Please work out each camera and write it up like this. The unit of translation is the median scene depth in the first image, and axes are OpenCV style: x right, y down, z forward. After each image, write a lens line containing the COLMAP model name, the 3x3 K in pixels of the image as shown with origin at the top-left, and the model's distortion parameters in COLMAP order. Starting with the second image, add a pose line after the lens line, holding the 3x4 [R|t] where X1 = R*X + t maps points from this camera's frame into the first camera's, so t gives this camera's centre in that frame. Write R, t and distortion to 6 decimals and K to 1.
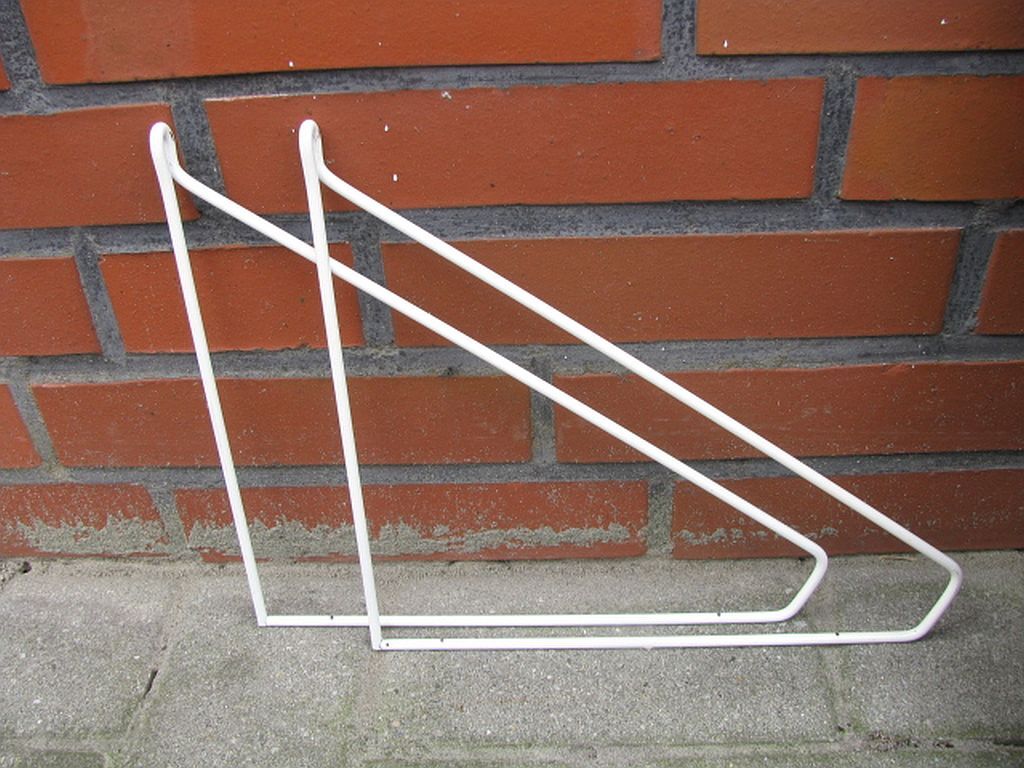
lens RADIAL K [[1075.4, 0, 501.1], [0, 1075.4, 368.3], [0, 0, 1]] dist [-0.222482, 0.257672]
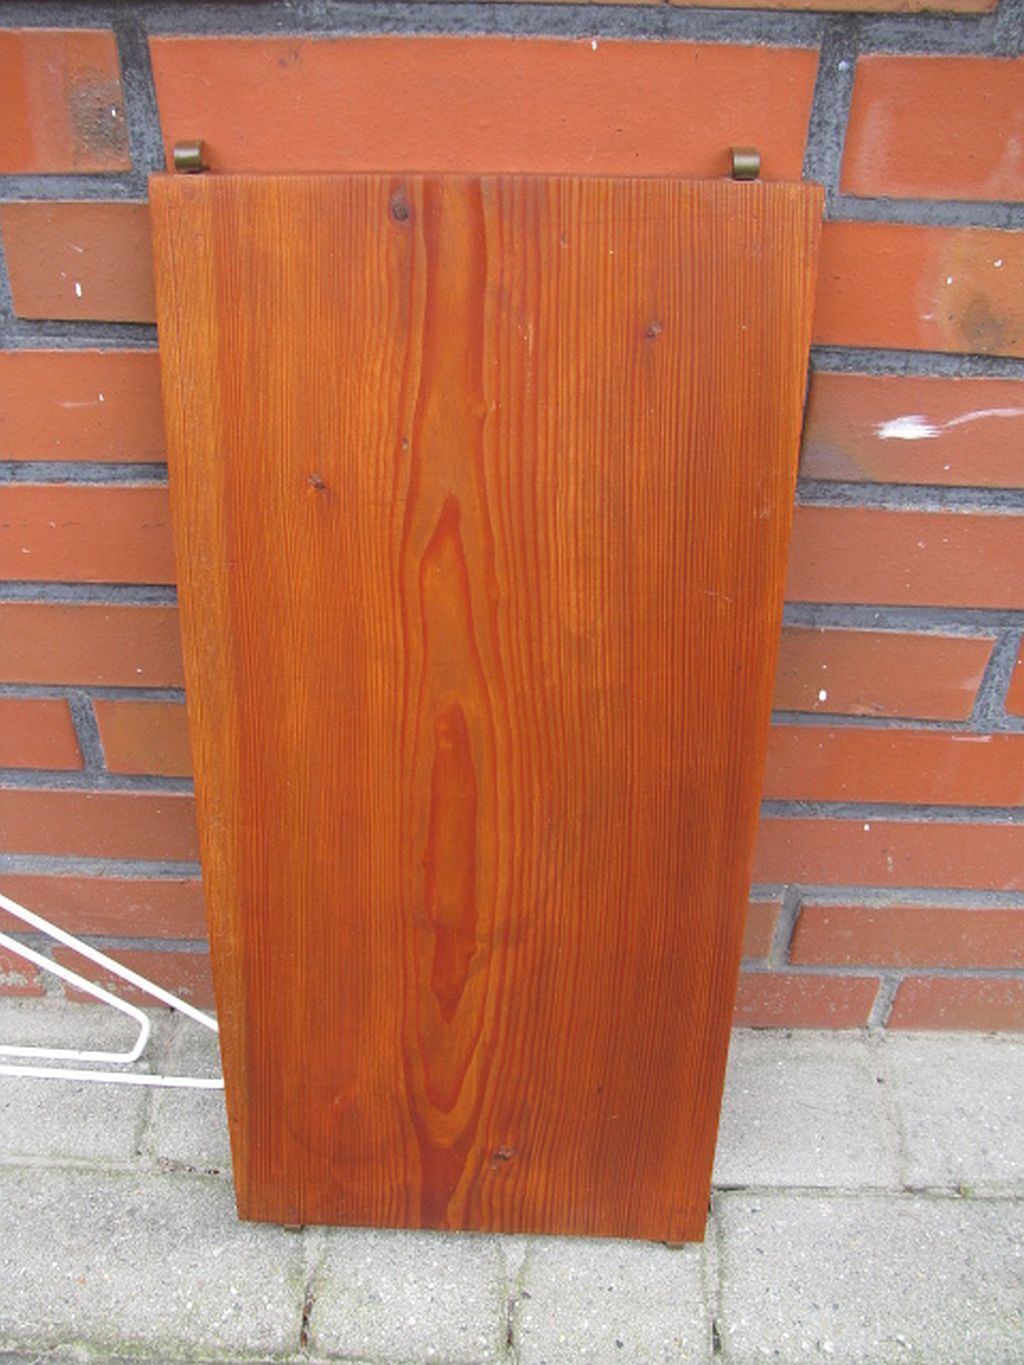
lens RADIAL K [[1434.0, 0, 483.7], [0, 1434.0, 704.7], [0, 0, 1]] dist [-0.227255, 0.260000]
pose [[0.997742, 0.048780, 0.046164, 0.625675], [-0.052888, 0.994315, 0.092413, -0.382442], [-0.041394, -0.094646, 0.994650, -0.679859]]
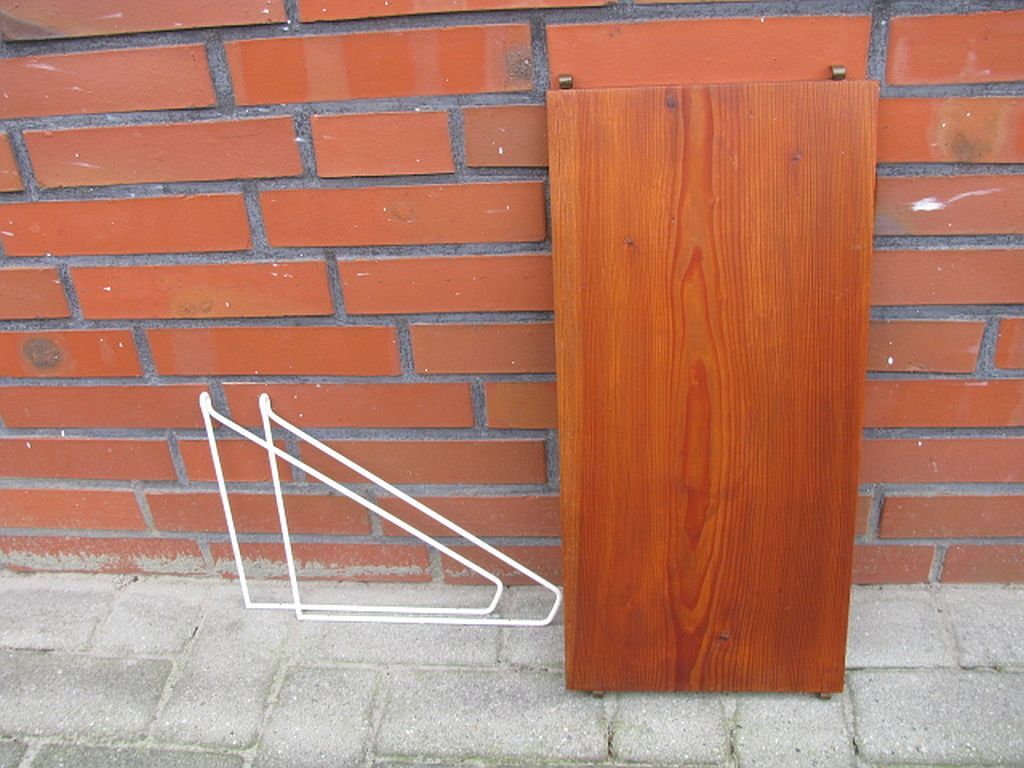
lens RADIAL K [[1075.4, 0, 501.1], [0, 1075.4, 368.3], [0, 0, 1]] dist [-0.222482, 0.257672]
pose [[0.998650, 0.016095, -0.049394, 0.414476], [-0.018708, 0.998424, -0.052907, -0.147356], [0.048465, 0.053759, 0.997377, -1.220203]]
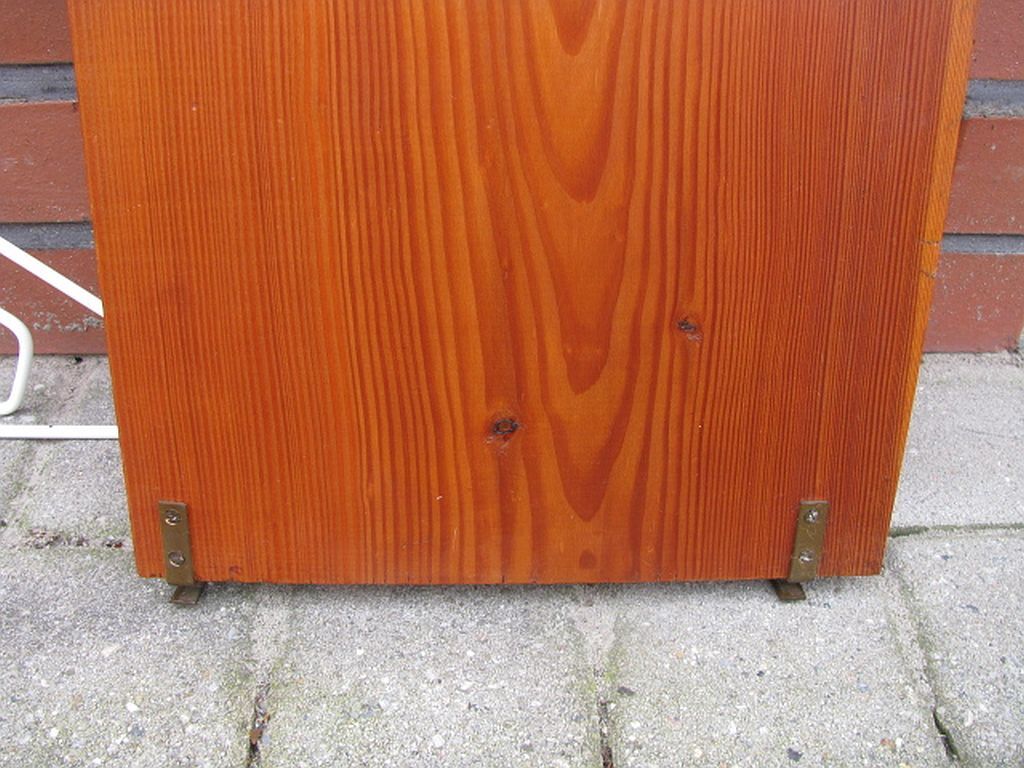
lens RADIAL K [[1075.7, 0, 507.3], [0, 1075.7, 367.4], [0, 0, 1]] dist [-0.227255, 0.260000]
pose [[0.993663, 0.020901, 0.110444, 0.615726], [-0.022965, 0.999584, 0.017452, 0.187216], [-0.110034, -0.019877, 0.993729, 0.110737]]
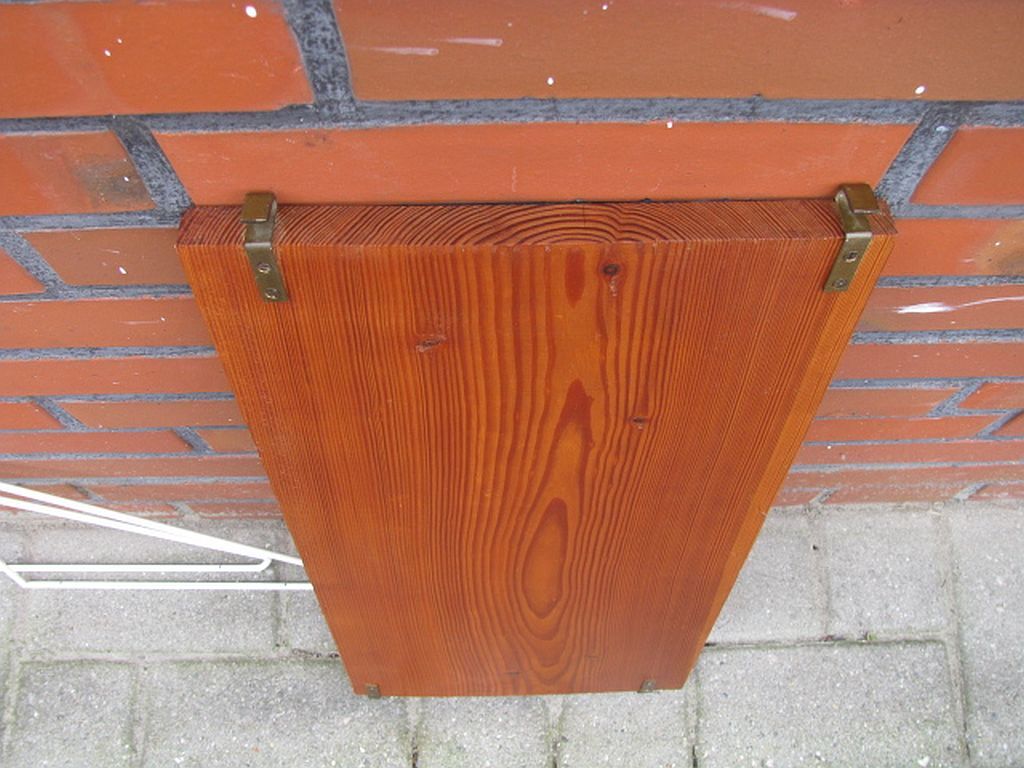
lens RADIAL K [[1075.7, 0, 507.3], [0, 1075.7, 367.4], [0, 0, 1]] dist [-0.227255, 0.260000]
pose [[0.995742, -0.037033, 0.084416, 0.563209], [-0.016918, 0.826785, 0.562263, -1.036094], [-0.090616, -0.561298, 0.822638, -0.253938]]
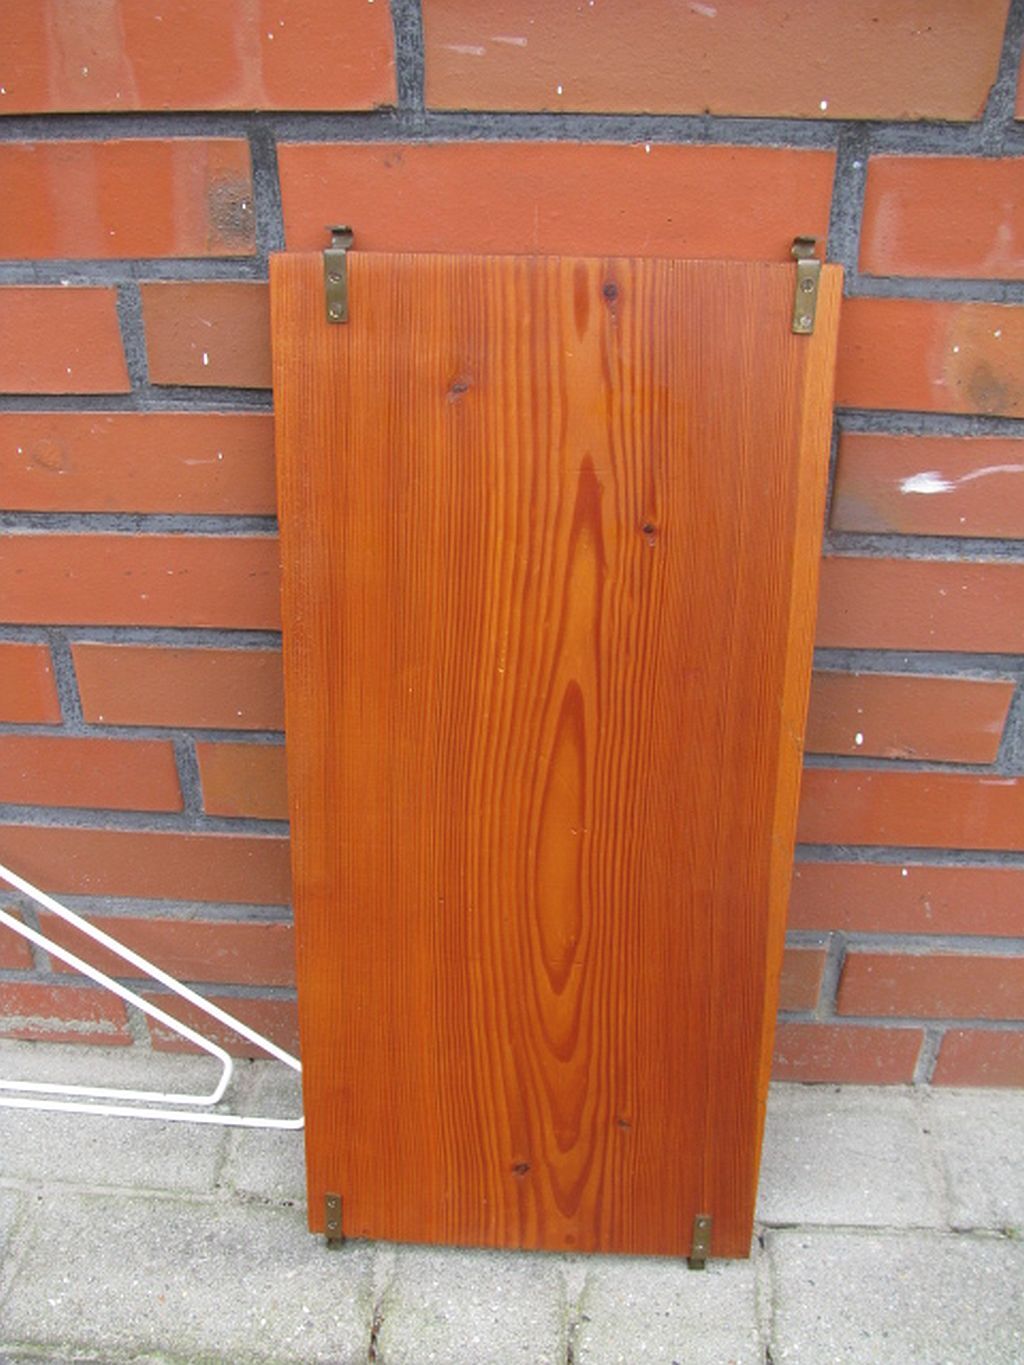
lens RADIAL K [[1433.5, 0, 499.7], [0, 1433.5, 711.8], [0, 0, 1]] dist [-0.222482, 0.257672]
pose [[0.998076, 0.061535, 0.007611, 0.620869], [-0.061221, 0.997465, -0.036265, -0.225106], [-0.009823, 0.035729, 0.999313, -0.836846]]
